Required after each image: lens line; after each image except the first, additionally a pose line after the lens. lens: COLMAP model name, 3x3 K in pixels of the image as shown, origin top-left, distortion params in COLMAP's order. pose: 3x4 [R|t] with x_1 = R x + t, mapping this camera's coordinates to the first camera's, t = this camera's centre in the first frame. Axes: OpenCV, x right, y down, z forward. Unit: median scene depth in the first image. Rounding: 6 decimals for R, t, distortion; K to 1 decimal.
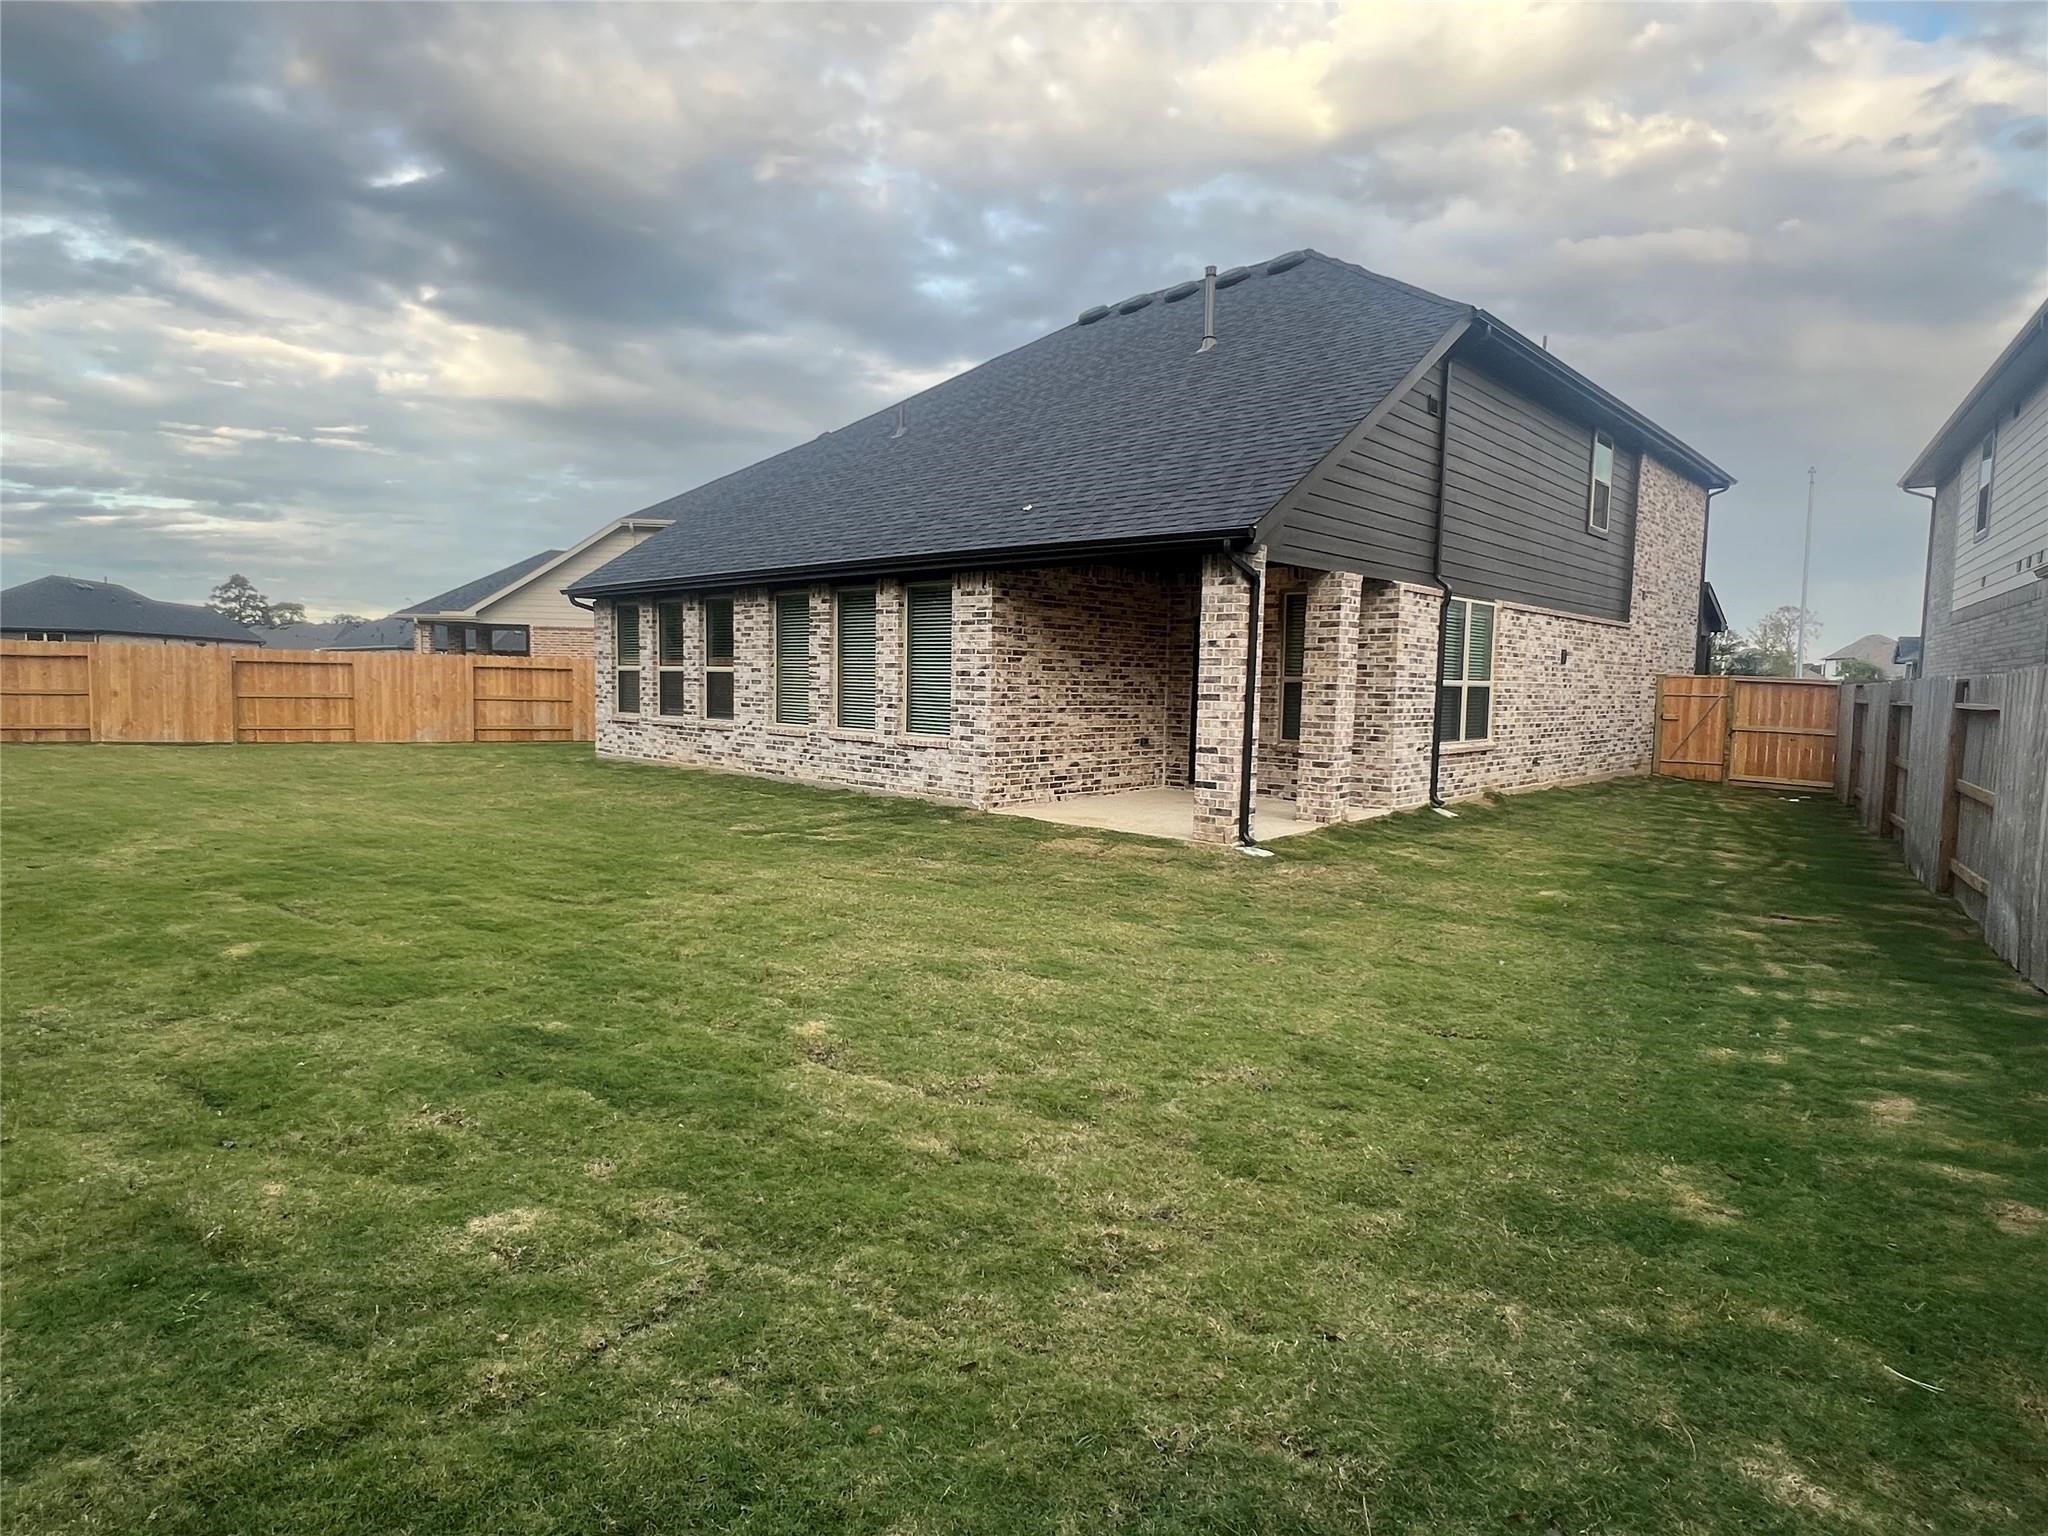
lens RADIAL K [[1090.7, 0, 1008.9], [0, 1090.7, 779.8], [0, 0, 1]] dist [0.000981, -0.000631]
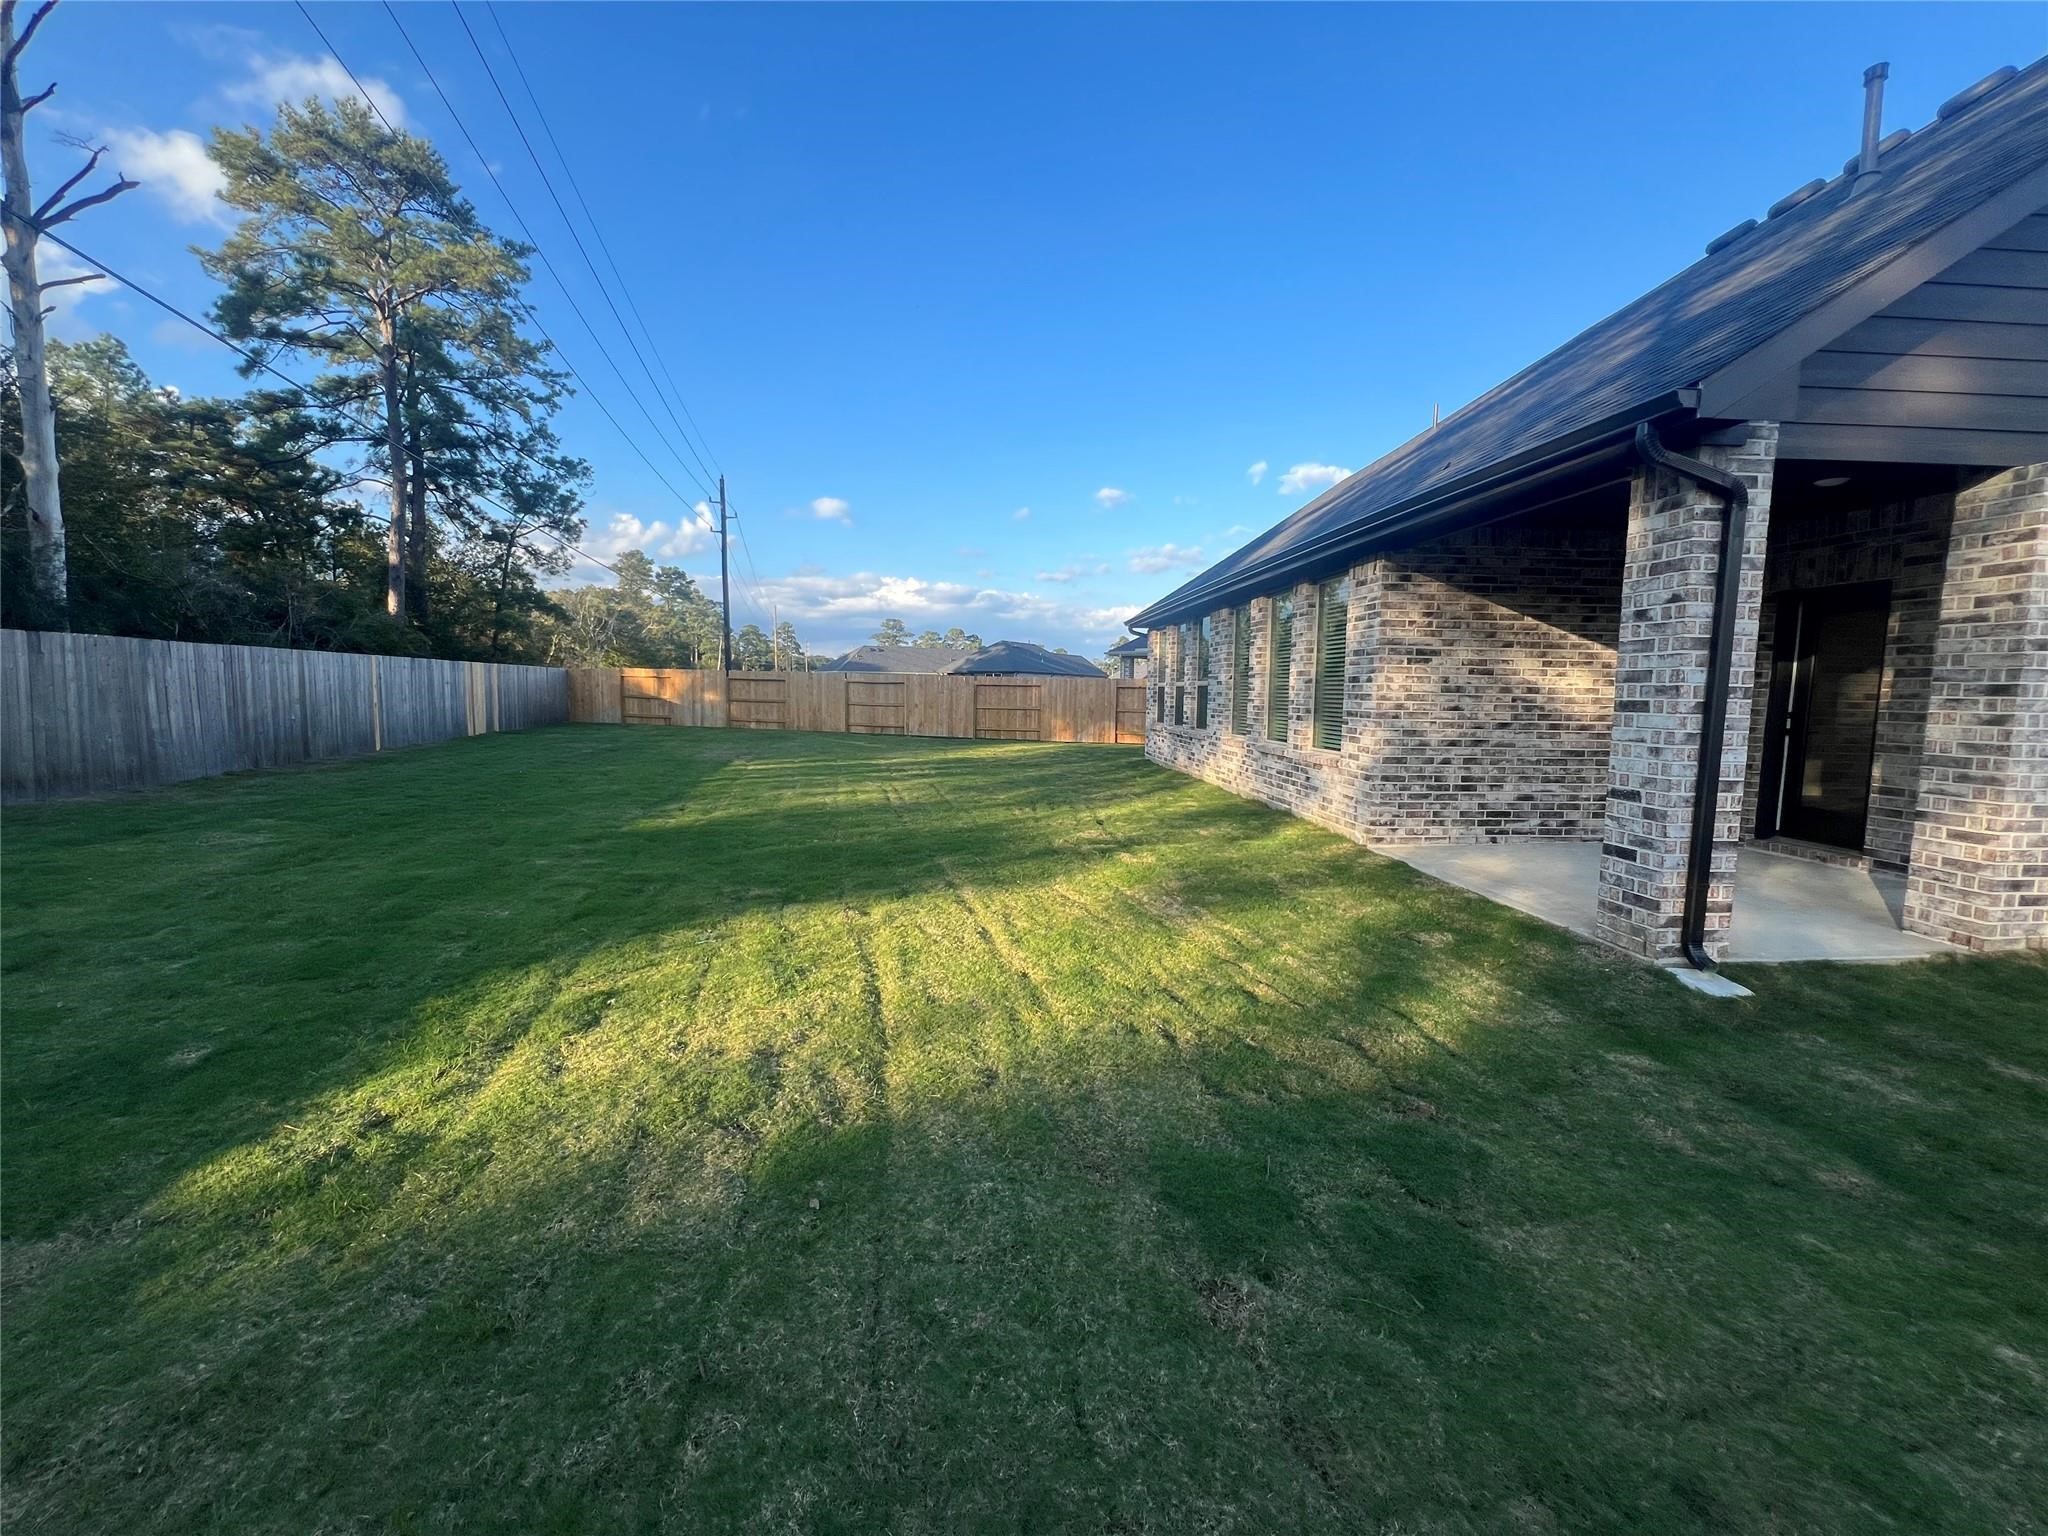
lens RADIAL K [[818.4, 0, 1020.5], [0, 818.4, 769.8], [0, 0, 1]] dist [-0.000694, 0.000156]
pose [[0.736517, 0.056080, -0.674090, 0.190522], [-0.061258, 0.997992, 0.016095, -0.022002], [0.673640, 0.029439, 0.738473, 0.352005]]
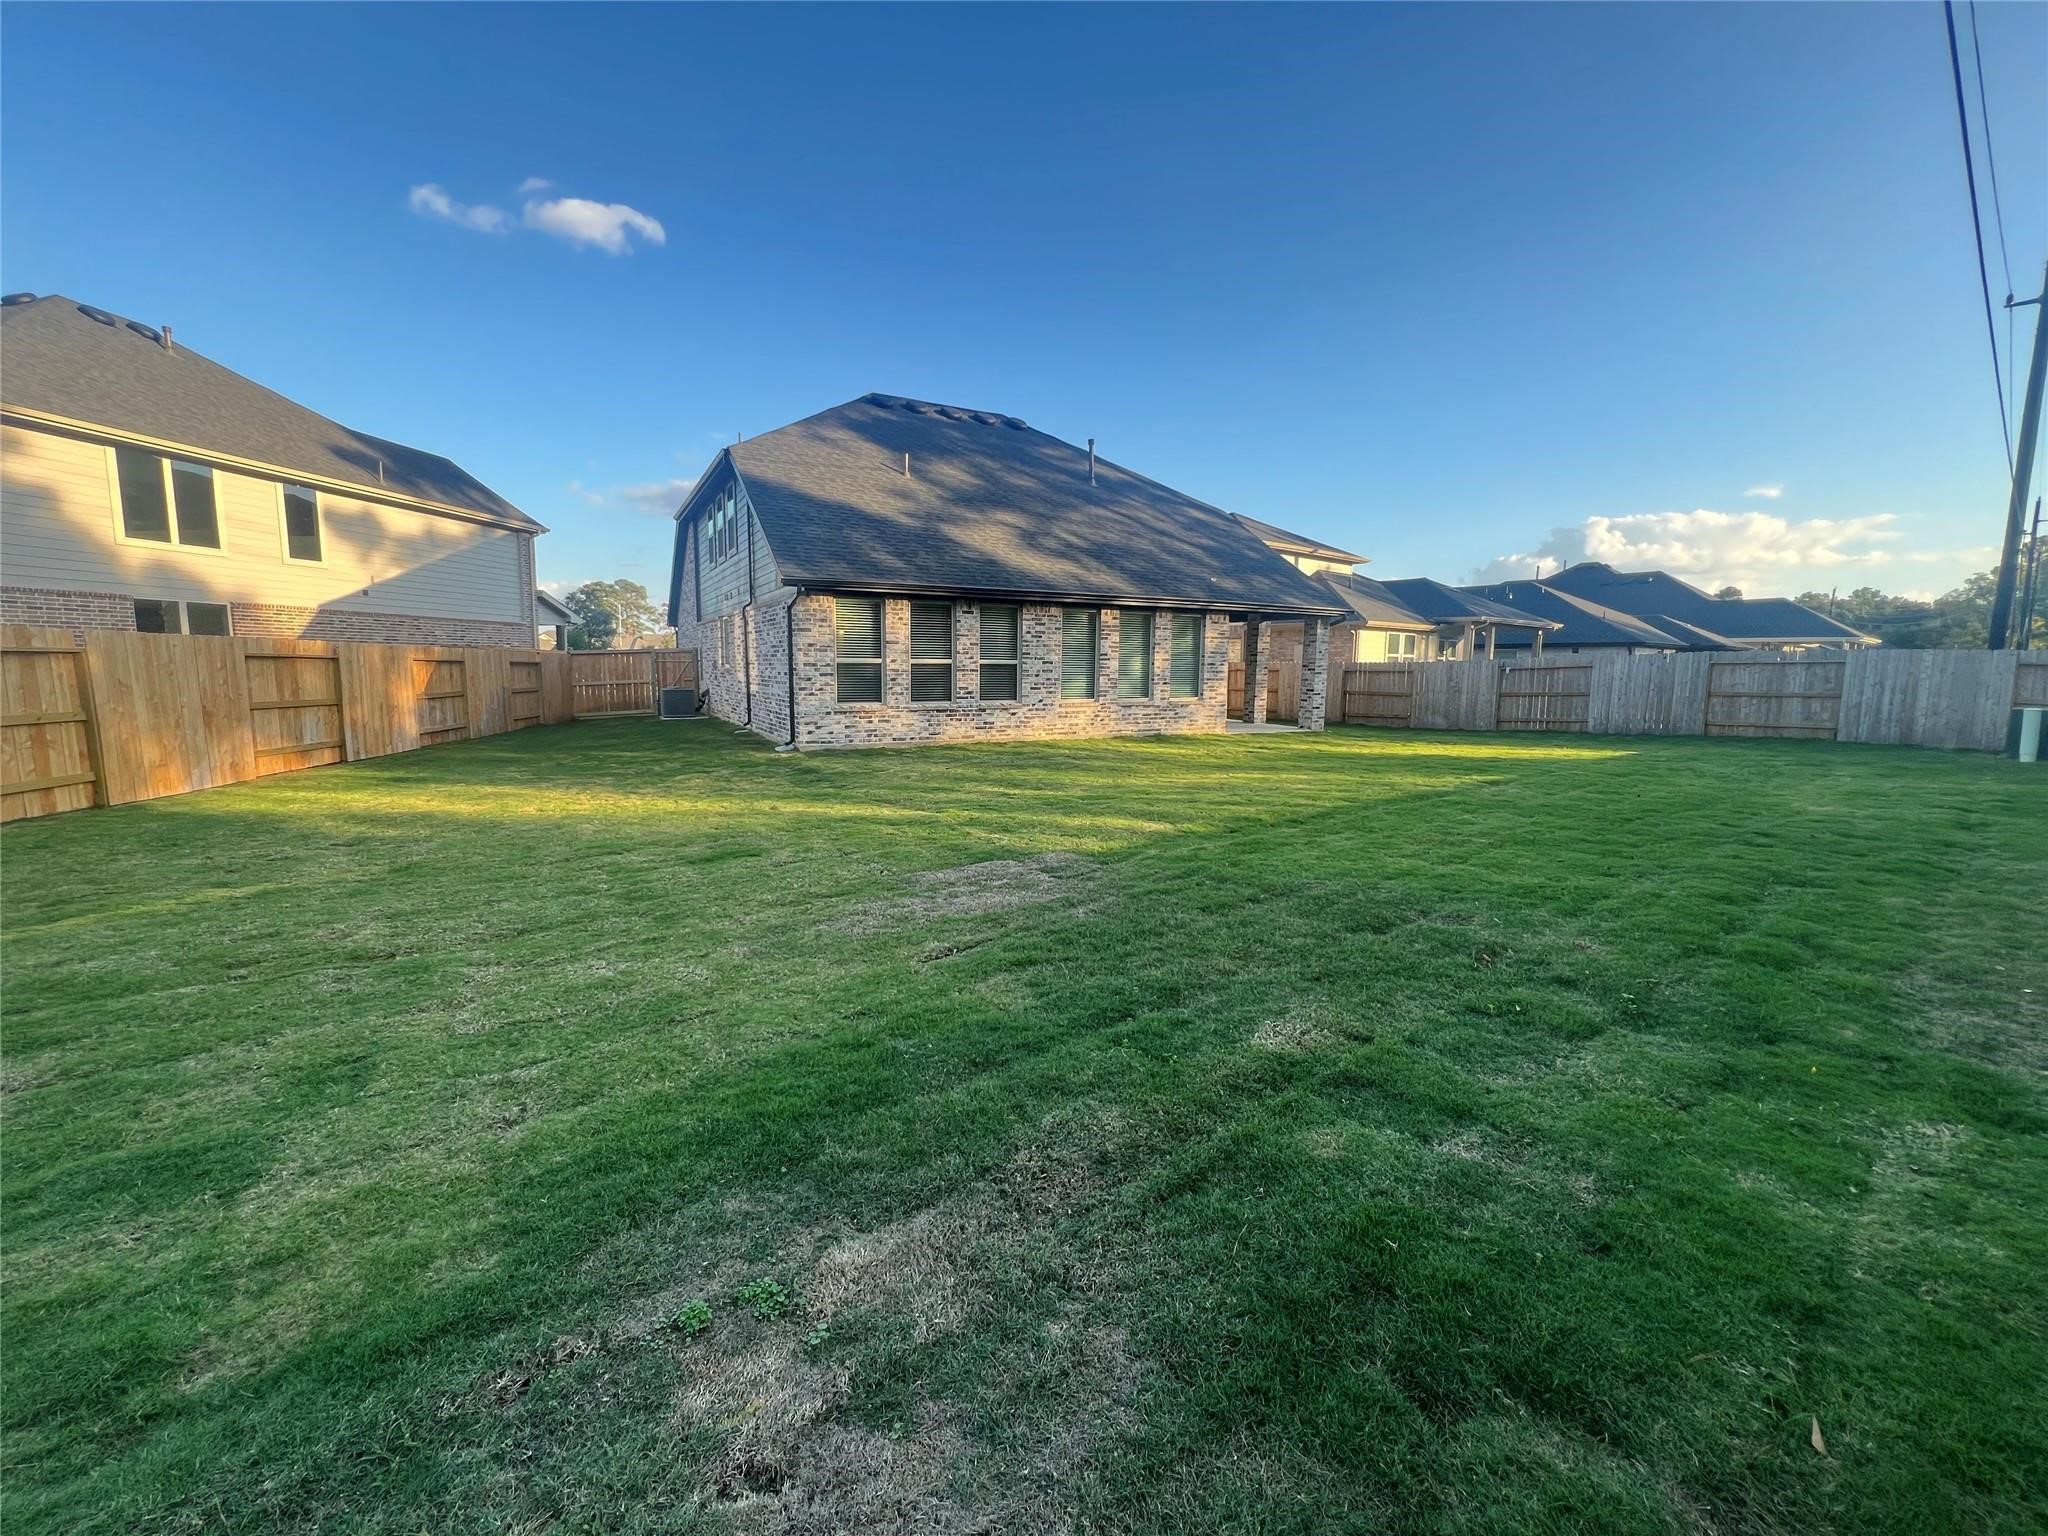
lens RADIAL K [[818.4, 0, 983.2], [0, 818.4, 752.0], [0, 0, 1]] dist [-0.000694, 0.000156]
pose [[0.328674, -0.116988, 0.937170, -1.484815], [0.085116, 0.991930, 0.093973, -0.110024], [-0.940600, 0.048882, 0.335979, 0.870817]]
